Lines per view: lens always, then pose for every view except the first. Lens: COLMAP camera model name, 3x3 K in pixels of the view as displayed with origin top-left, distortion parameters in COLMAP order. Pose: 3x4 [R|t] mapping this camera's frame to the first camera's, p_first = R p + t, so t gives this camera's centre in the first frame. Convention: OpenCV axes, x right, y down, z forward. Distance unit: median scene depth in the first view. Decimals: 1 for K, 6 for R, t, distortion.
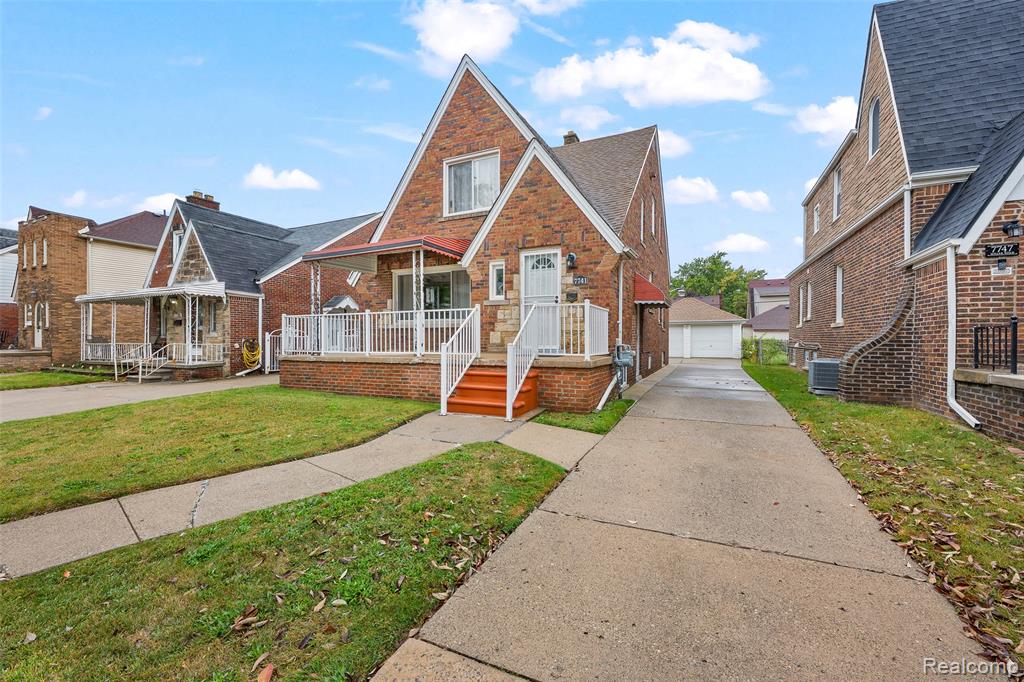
lens RADIAL K [[423.0, 0, 510.7], [0, 423.0, 342.4], [0, 0, 1]] dist [0.000106, 0.000272]
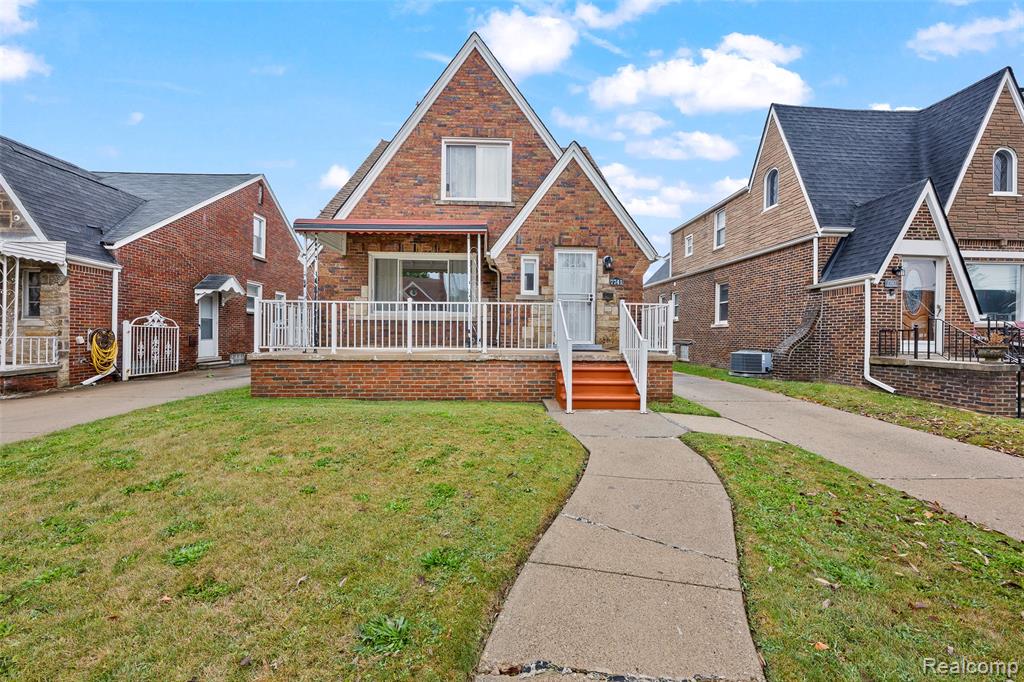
lens RADIAL K [[409.4, 0, 512.0], [0, 409.4, 338.1], [0, 0, 1]] dist [0.001534, -0.001211]
pose [[0.883190, 0.004891, 0.468989, -0.523268], [-0.006344, 0.999979, 0.001518, 0.000137], [-0.468972, -0.004316, 0.883203, 0.172774]]
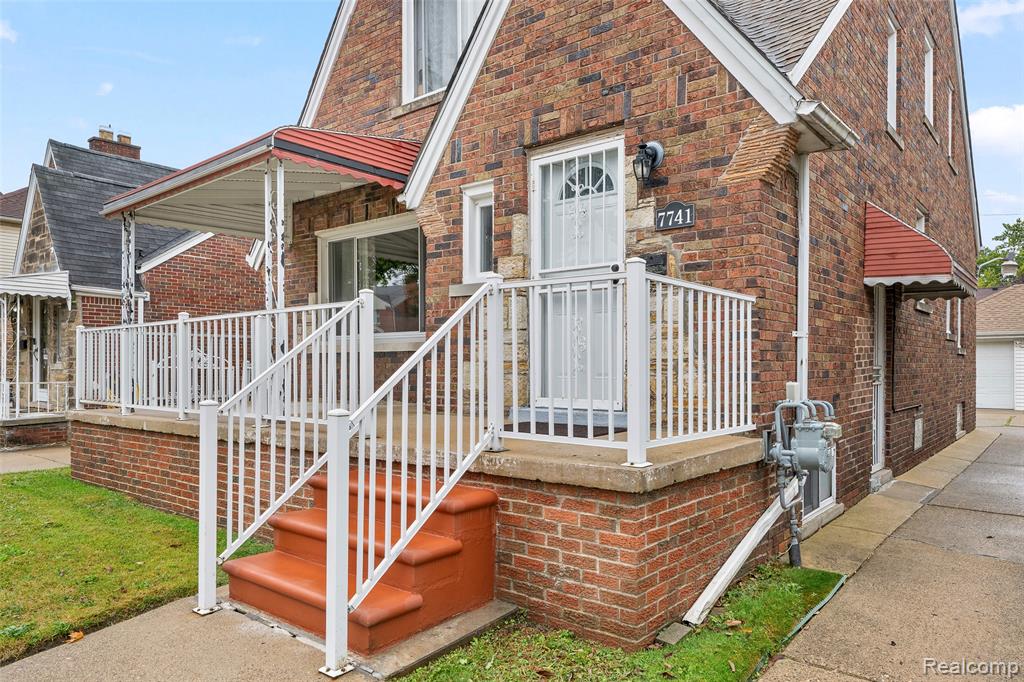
lens RADIAL K [[684.4, 0, 514.4], [0, 684.4, 368.5], [0, 0, 1]] dist [0.001411, -0.003035]
pose [[0.970775, 0.000827, -0.239989, 0.157826], [-0.001943, 0.999988, -0.004411, -0.016526], [0.239983, 0.004748, 0.970765, 0.383370]]
